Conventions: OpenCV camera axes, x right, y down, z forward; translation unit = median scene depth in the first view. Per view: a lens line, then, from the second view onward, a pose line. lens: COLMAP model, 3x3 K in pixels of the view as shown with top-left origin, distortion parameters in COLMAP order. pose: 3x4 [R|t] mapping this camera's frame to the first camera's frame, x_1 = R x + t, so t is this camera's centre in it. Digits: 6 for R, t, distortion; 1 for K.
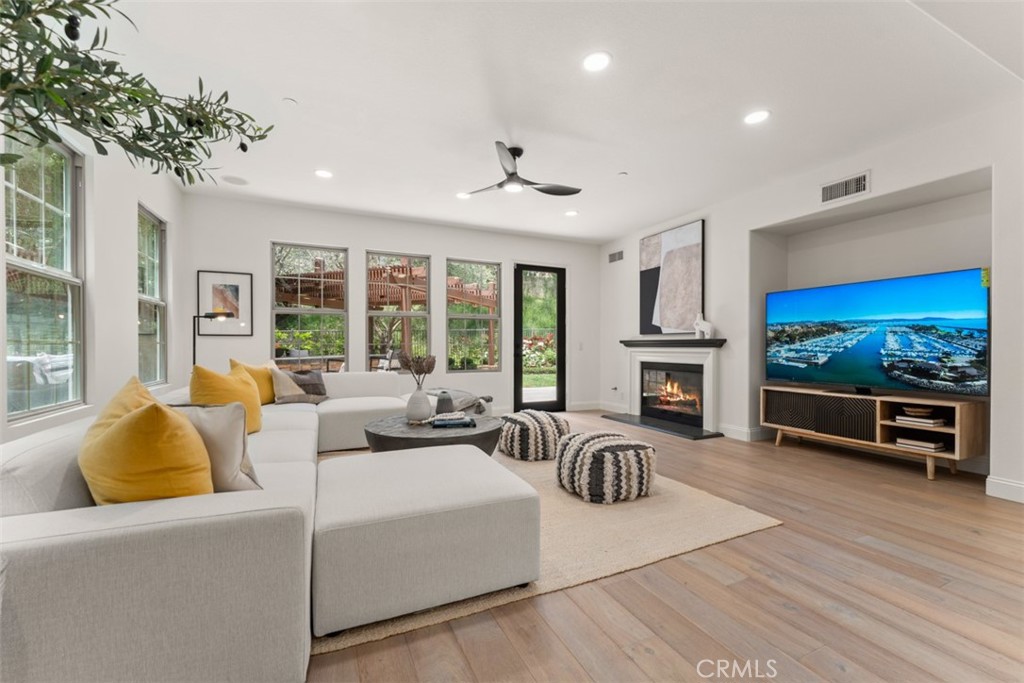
lens RADIAL K [[420.0, 0, 509.4], [0, 420.0, 349.6], [0, 0, 1]] dist [-0.002010, -0.000244]
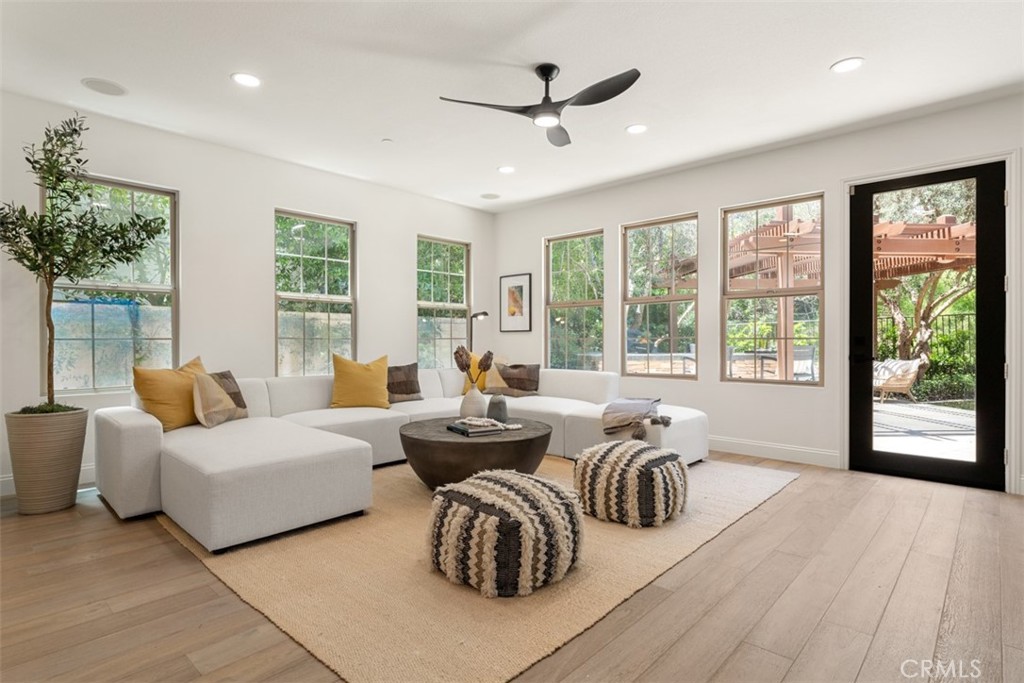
lens RADIAL K [[529.0, 0, 509.0], [0, 529.0, 339.3], [0, 0, 1]] dist [-0.005401, 0.001271]
pose [[0.372648, -0.002740, -0.927969, 0.717091], [-0.008988, 0.999938, -0.006562, -0.003292], [0.927929, 0.010786, 0.372601, 0.522155]]
